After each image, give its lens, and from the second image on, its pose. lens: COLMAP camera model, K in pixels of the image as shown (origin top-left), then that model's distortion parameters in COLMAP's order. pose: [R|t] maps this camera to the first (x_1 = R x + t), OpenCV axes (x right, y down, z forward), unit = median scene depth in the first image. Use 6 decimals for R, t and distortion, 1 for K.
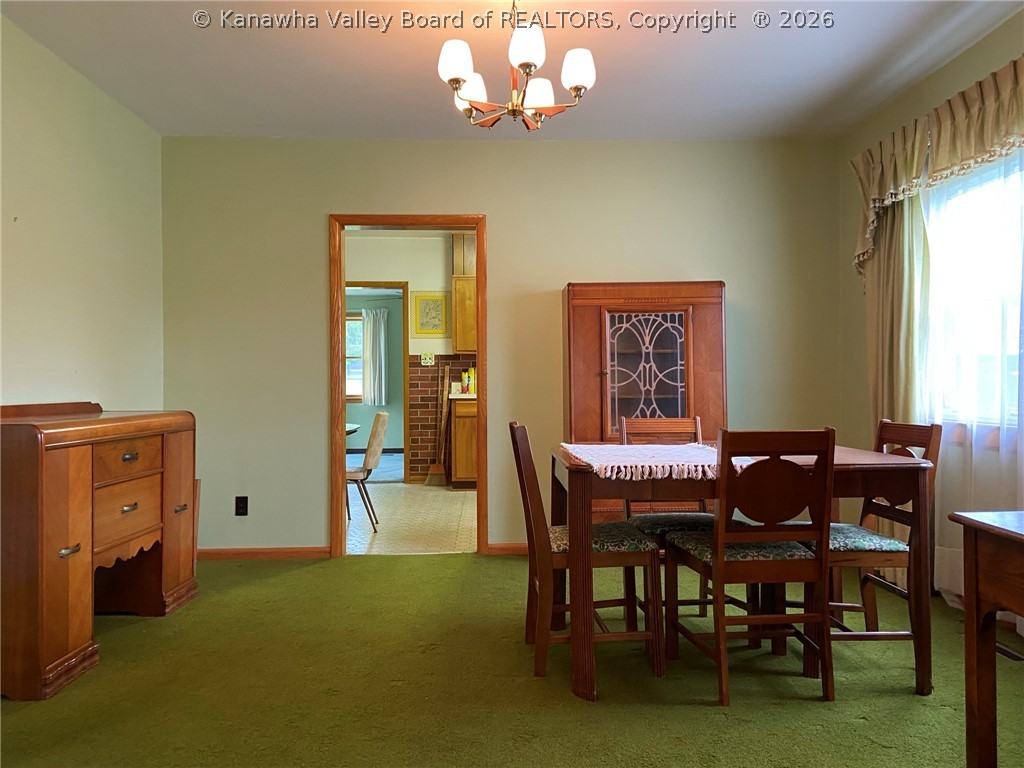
lens RADIAL K [[777.9, 0, 510.2], [0, 777.9, 374.6], [0, 0, 1]] dist [0.118097, -0.141239]
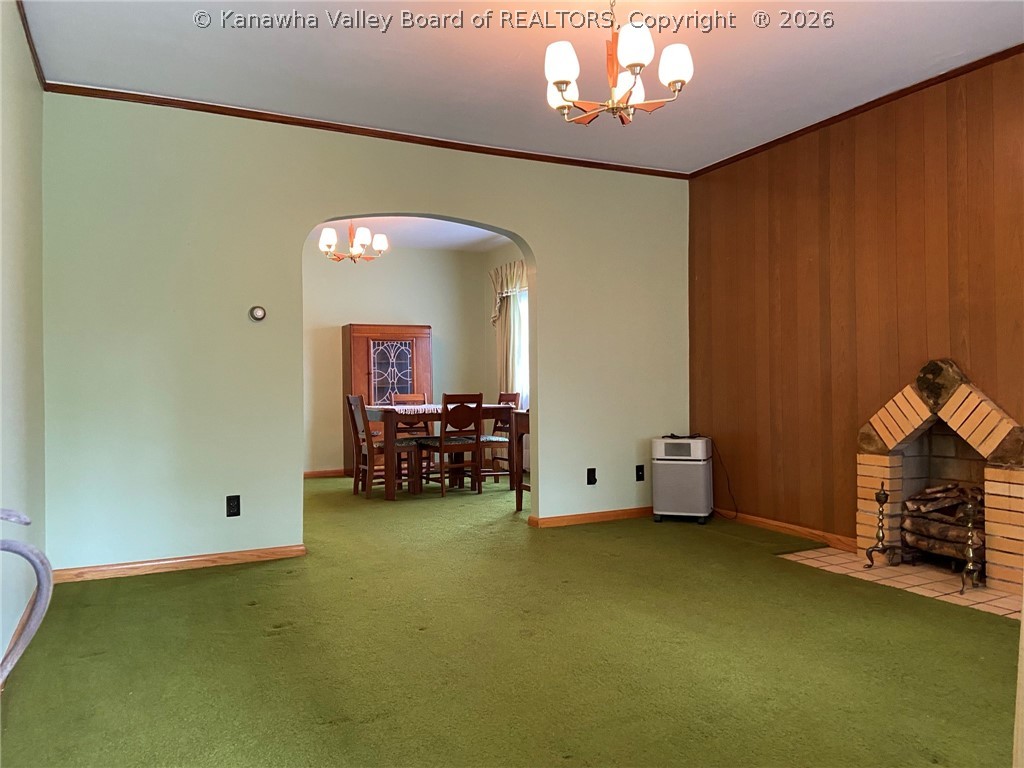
lens RADIAL K [[777.9, 0, 511.6], [0, 777.9, 381.1], [0, 0, 1]] dist [0.118097, -0.141239]
pose [[0.911118, -0.003515, 0.412130, -0.361801], [0.001764, 0.999988, 0.004630, 0.009164], [-0.412141, -0.003492, 0.911113, -0.889807]]
